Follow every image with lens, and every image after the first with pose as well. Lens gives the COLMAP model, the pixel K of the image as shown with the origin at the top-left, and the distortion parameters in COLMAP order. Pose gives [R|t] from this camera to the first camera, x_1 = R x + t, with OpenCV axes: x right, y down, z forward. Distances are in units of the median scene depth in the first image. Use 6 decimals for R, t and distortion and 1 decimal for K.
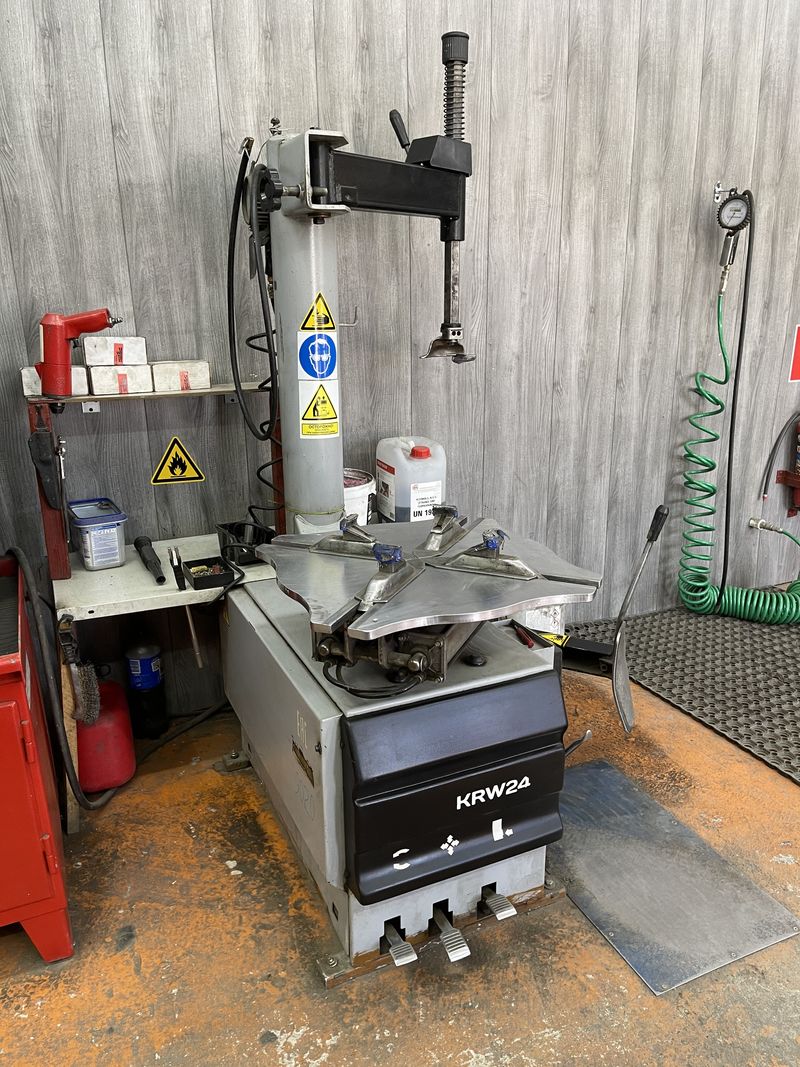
lens RADIAL K [[802.6, 0, 402.7], [0, 802.6, 539.1], [0, 0, 1]] dist [0.066922, -0.092774]
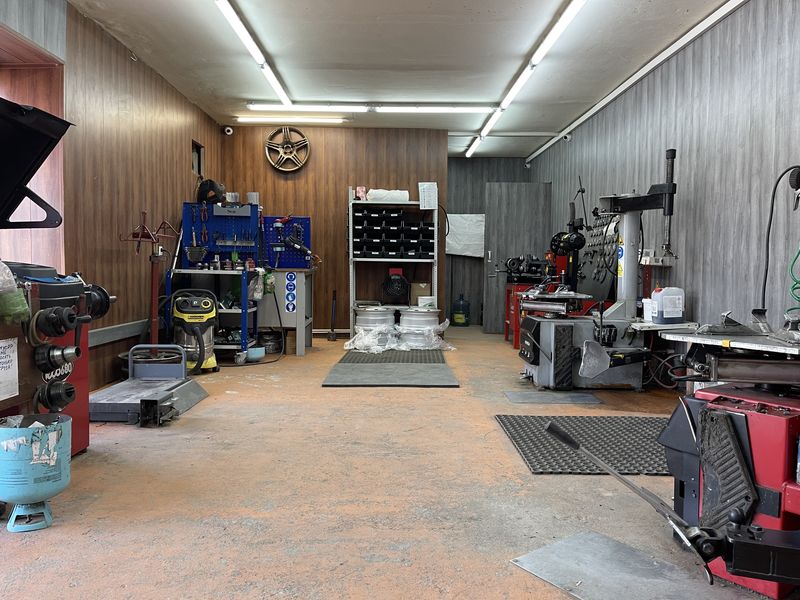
lens RADIAL K [[601.7, 0, 397.5], [0, 601.7, 299.4], [0, 0, 1]] dist [0.066922, -0.092774]
pose [[-0.410293, 0.058684, -0.910064, 2.273483], [-0.279400, 0.941849, 0.186698, -0.219694], [0.868099, 0.330873, -0.370037, 1.024639]]
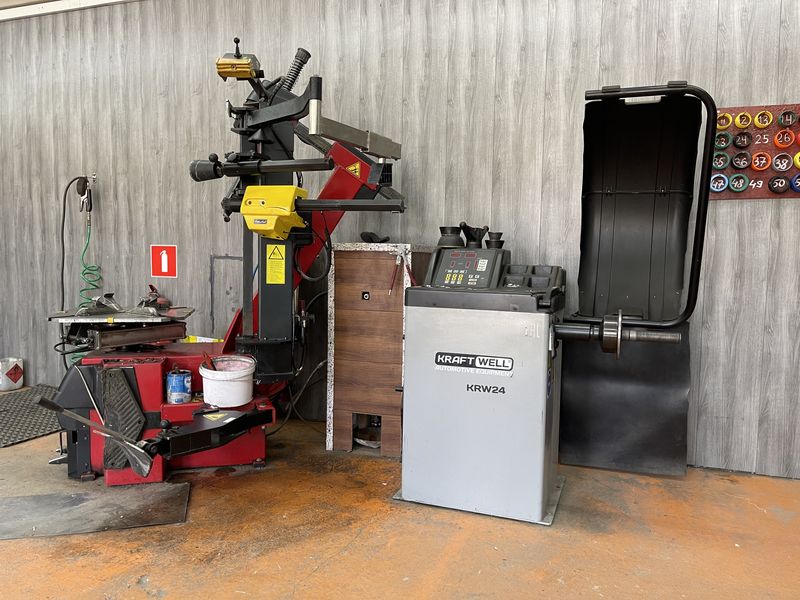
lens RADIAL K [[601.7, 0, 400.7], [0, 601.7, 299.6], [0, 0, 1]] dist [0.066922, -0.092774]
pose [[0.705179, 0.080381, -0.704458, 2.548498], [-0.241115, 0.961526, -0.131649, -0.148699], [0.666773, 0.262692, 0.697429, 0.661468]]
